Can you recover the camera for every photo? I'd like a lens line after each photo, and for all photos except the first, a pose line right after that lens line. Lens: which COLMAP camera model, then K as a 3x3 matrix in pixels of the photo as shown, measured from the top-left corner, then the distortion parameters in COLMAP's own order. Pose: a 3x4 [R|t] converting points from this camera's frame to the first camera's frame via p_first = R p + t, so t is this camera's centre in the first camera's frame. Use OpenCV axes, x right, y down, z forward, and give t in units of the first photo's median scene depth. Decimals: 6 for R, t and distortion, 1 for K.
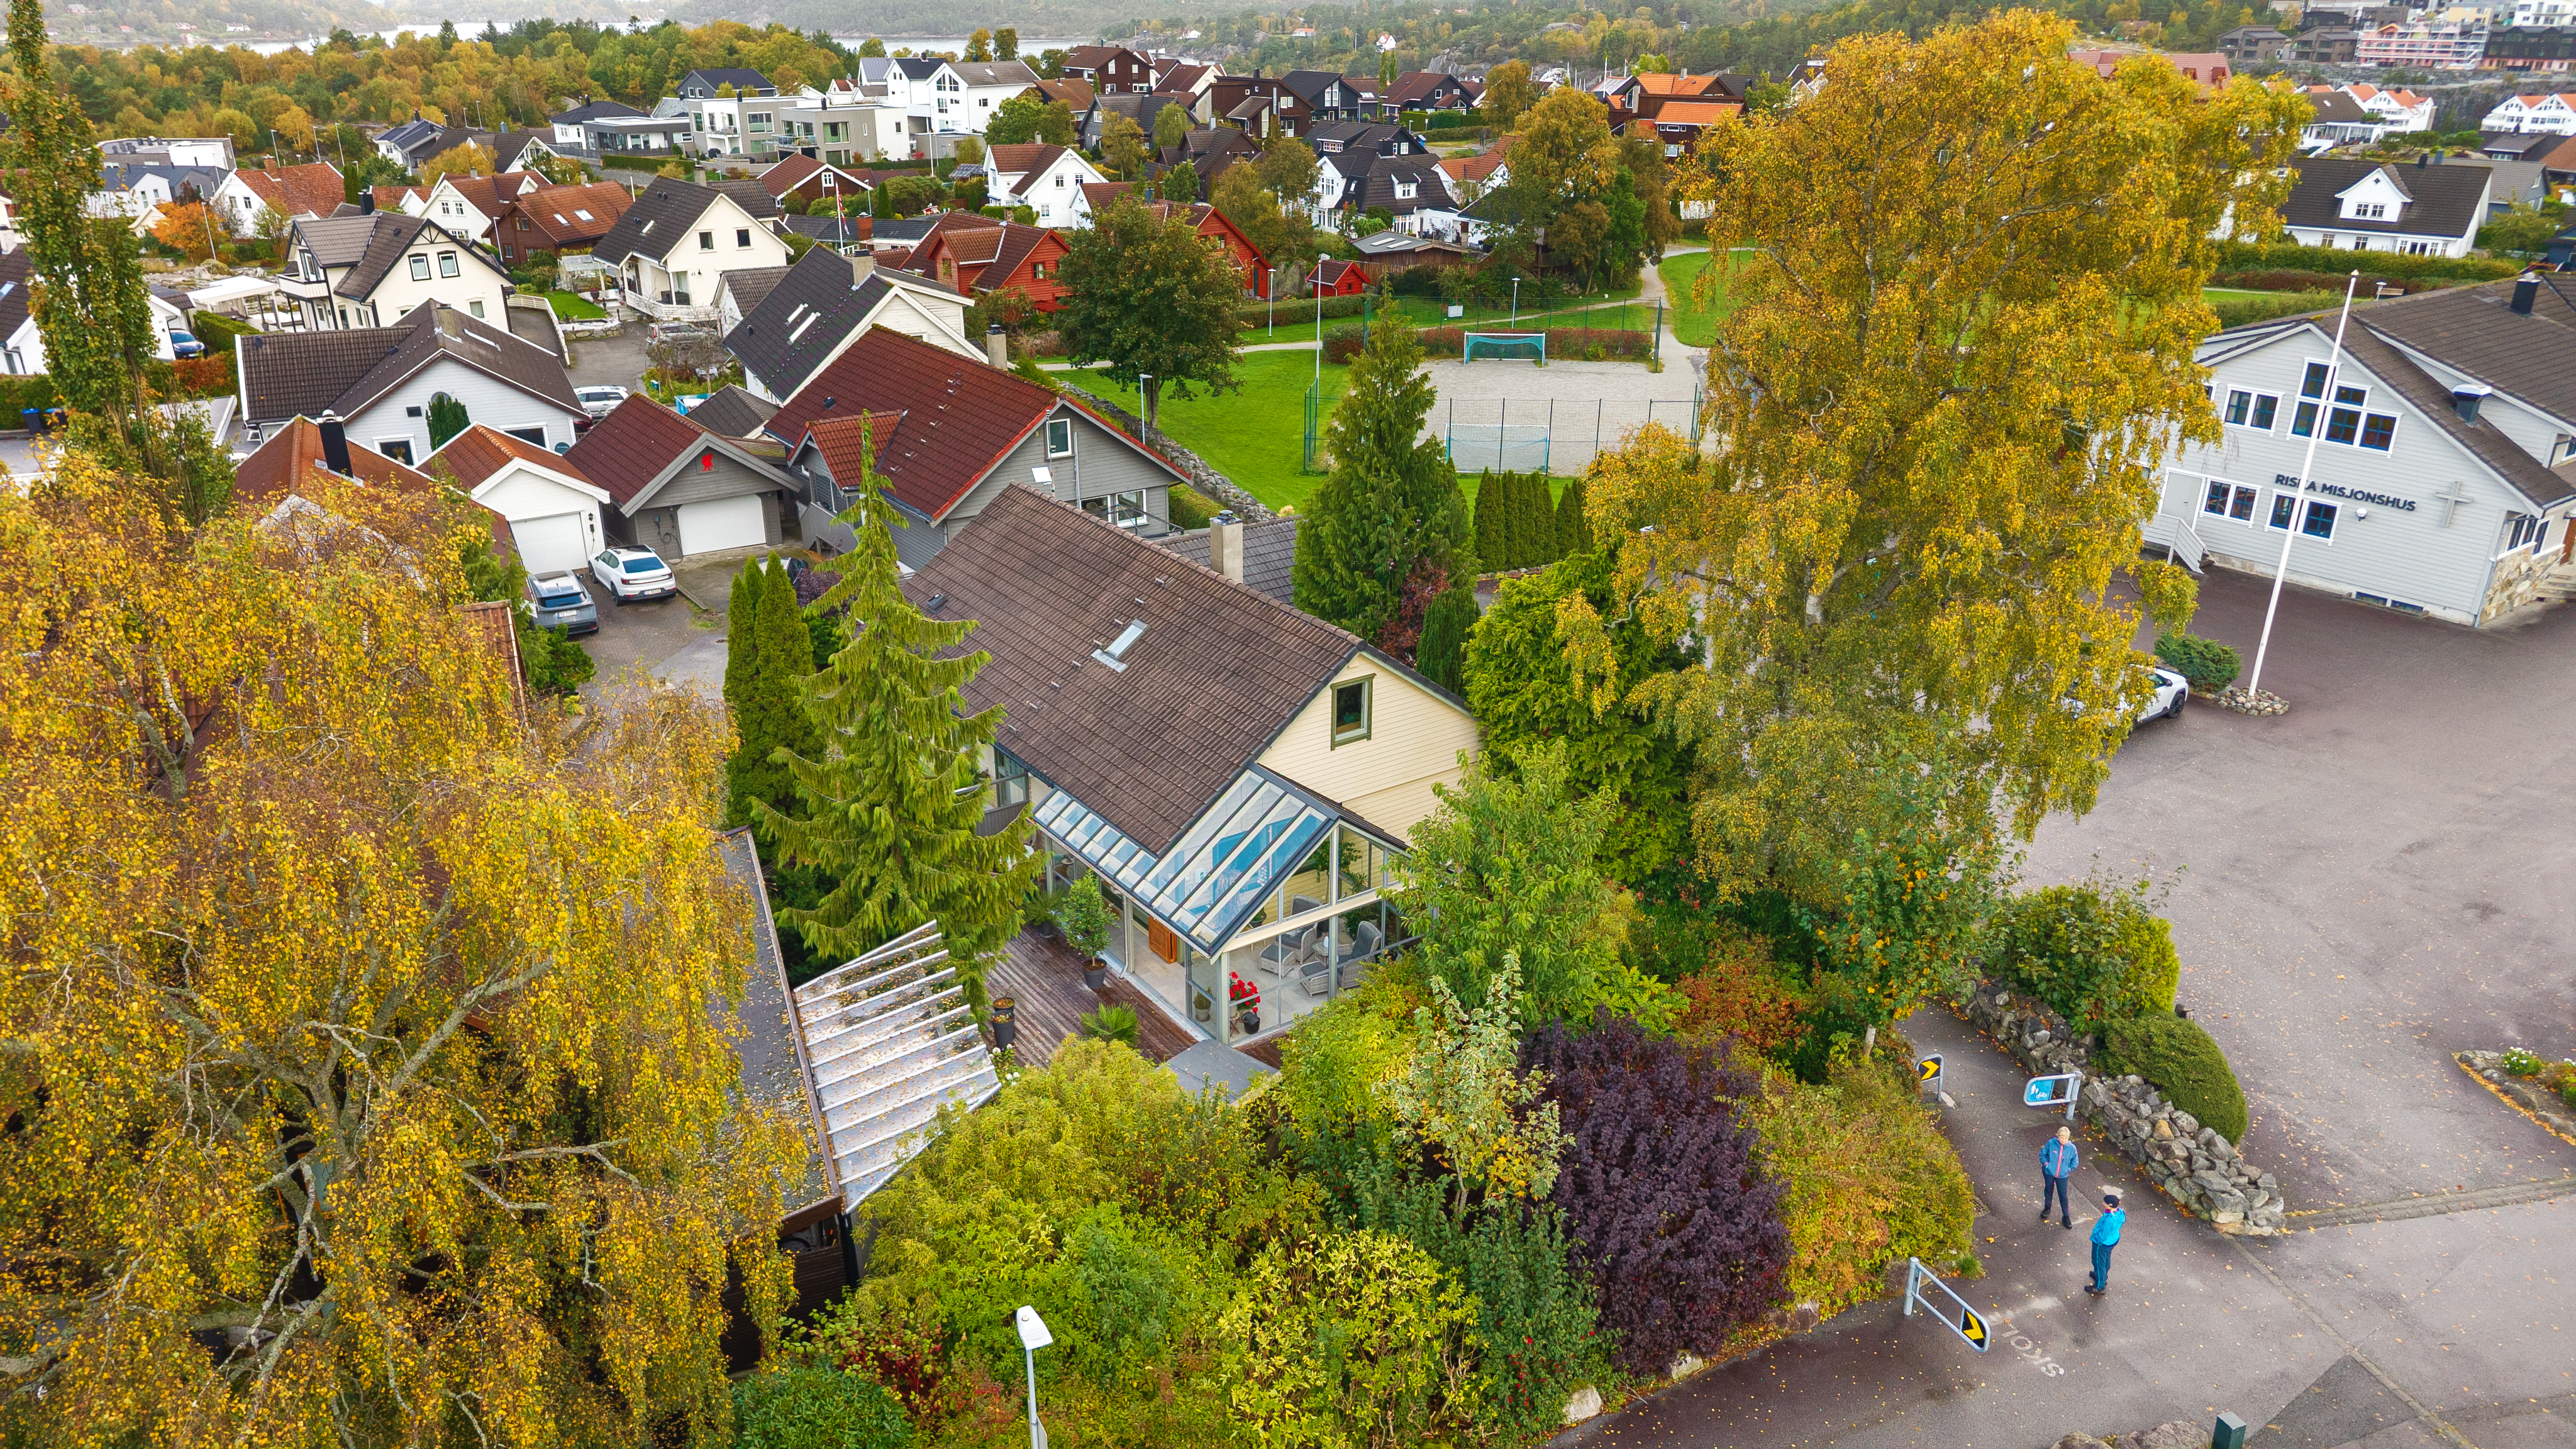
lens RADIAL K [[1768.1, 0, 1288.0], [0, 1768.1, 724.5], [0, 0, 1]] dist [0.024932, -0.000939]
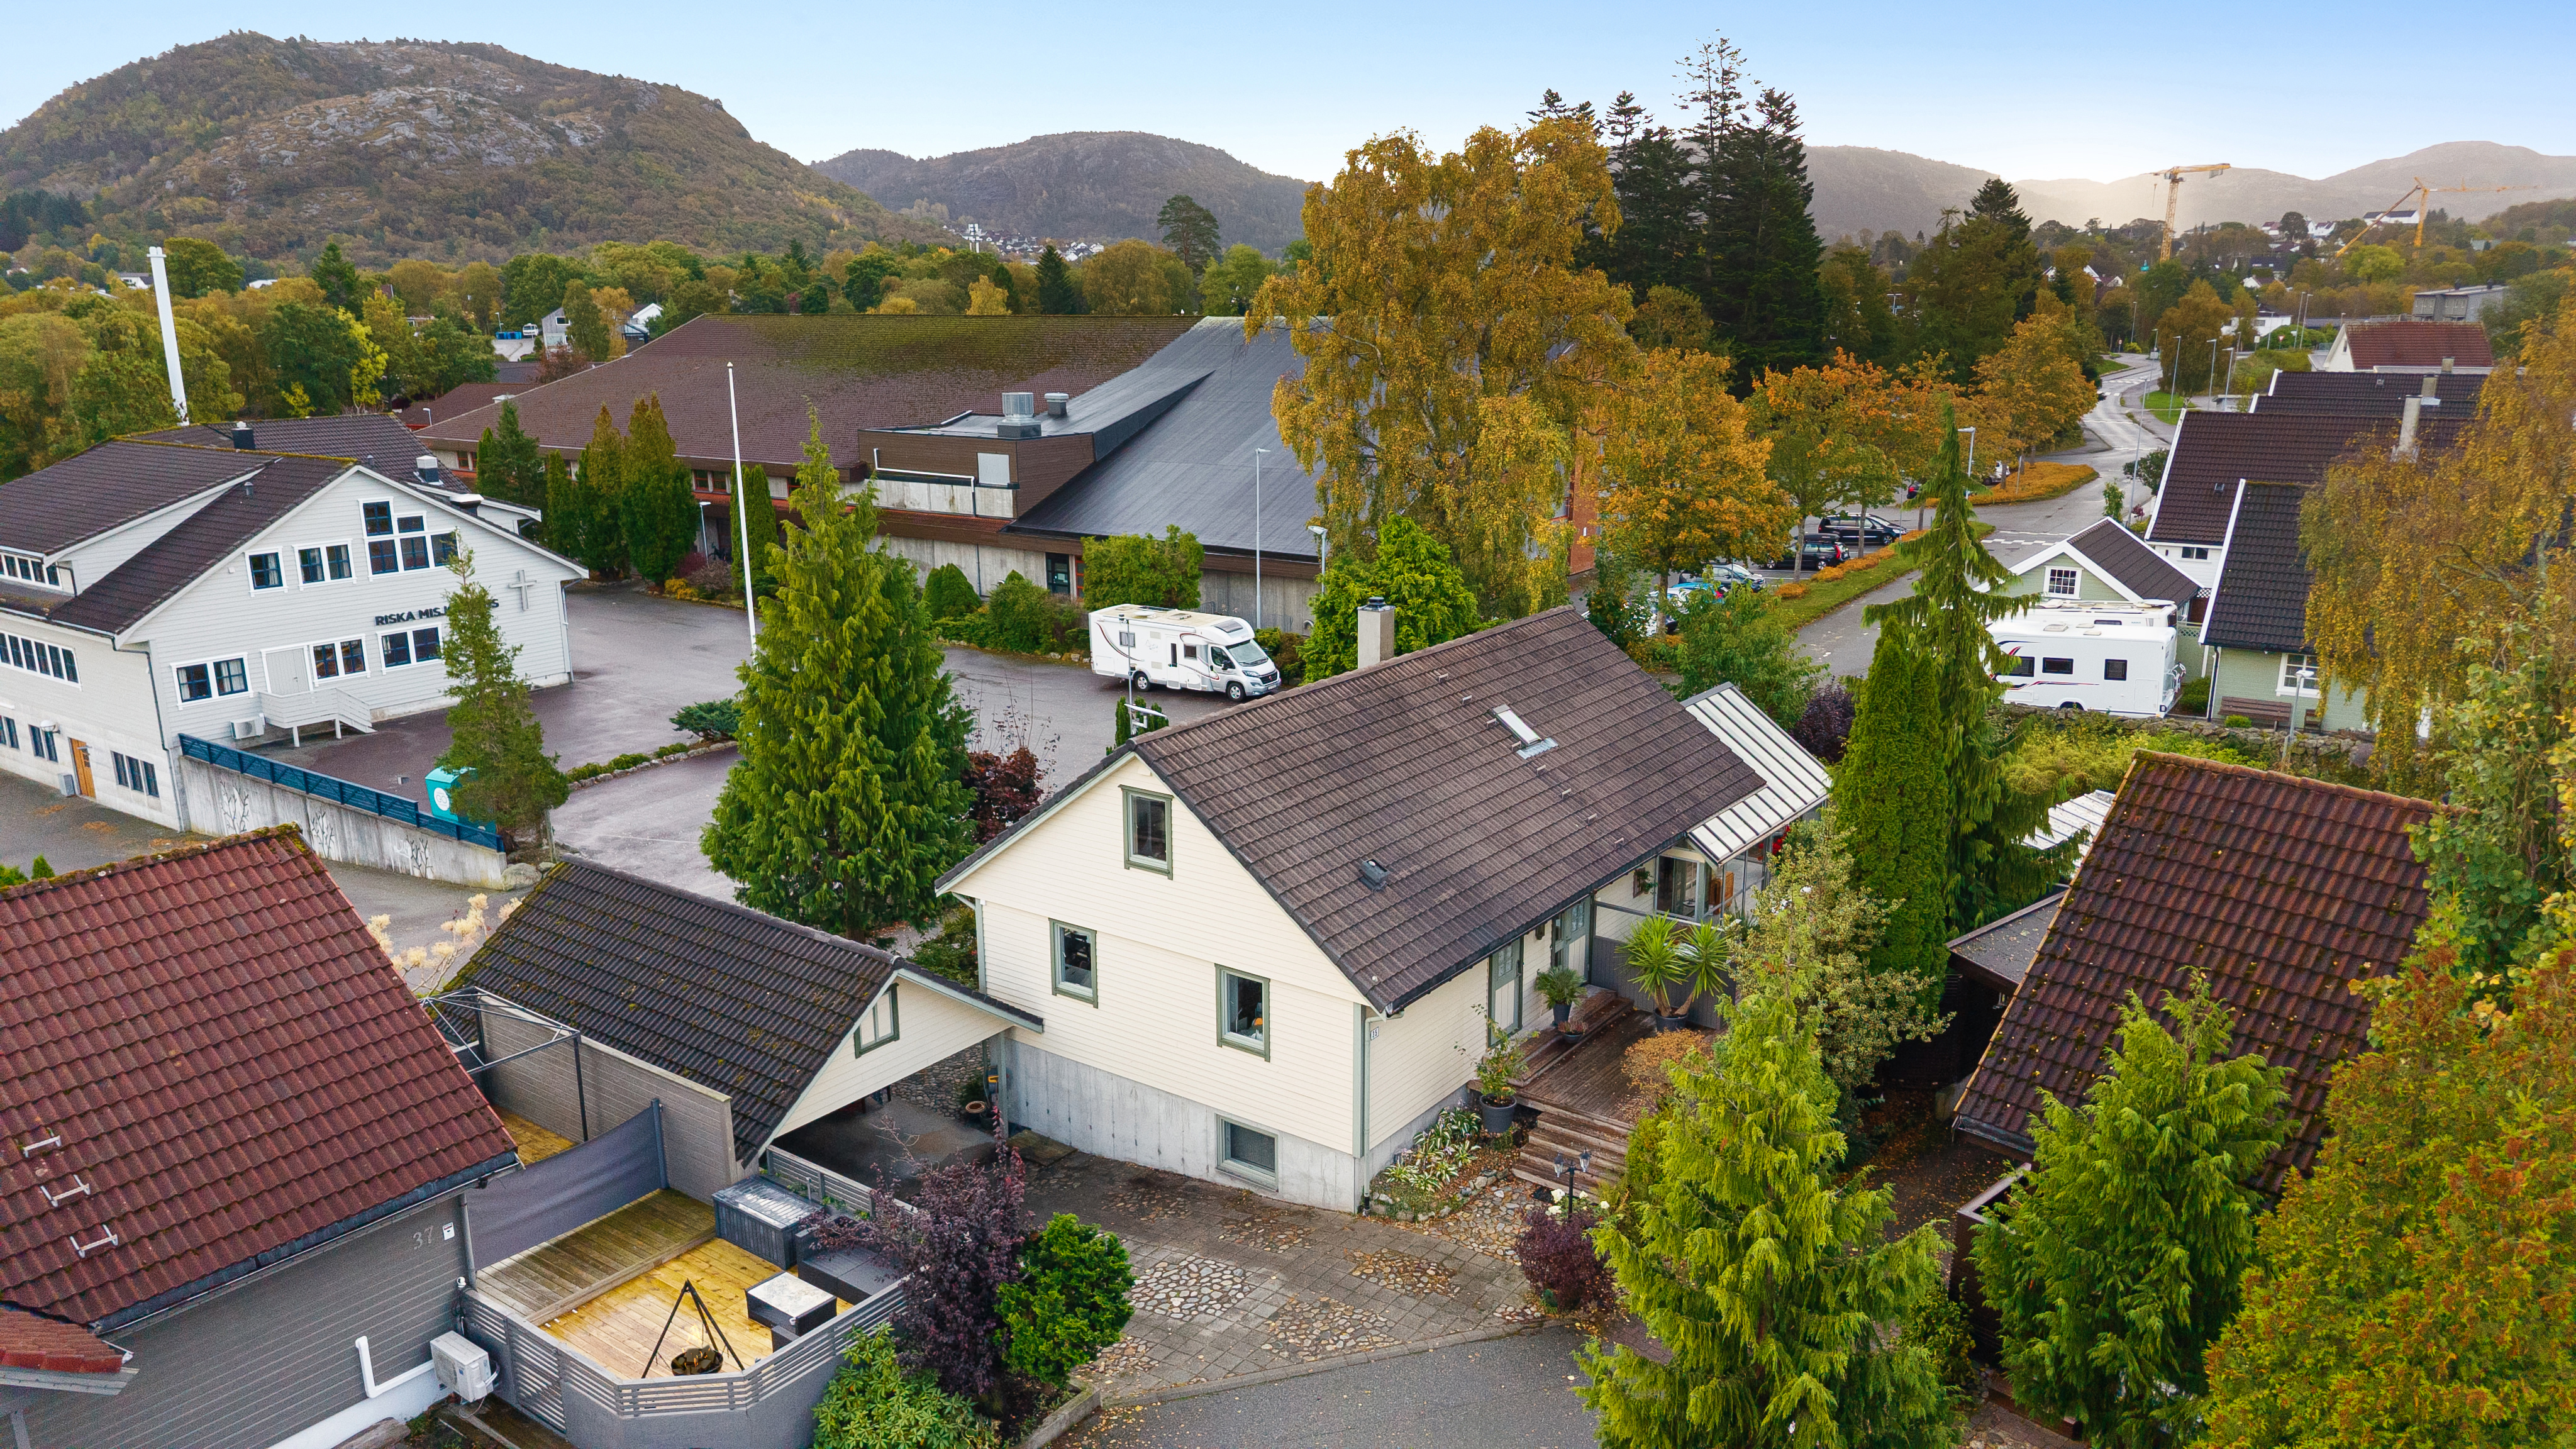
lens RADIAL K [[1768.1, 0, 1288.0], [0, 1768.1, 724.5], [0, 0, 1]] dist [0.024932, -0.000939]
pose [[-0.310736, -0.230891, 0.922026, -0.544911], [0.366299, 0.866031, 0.340317, -0.245352], [-0.877079, 0.443486, -0.184532, 0.781496]]
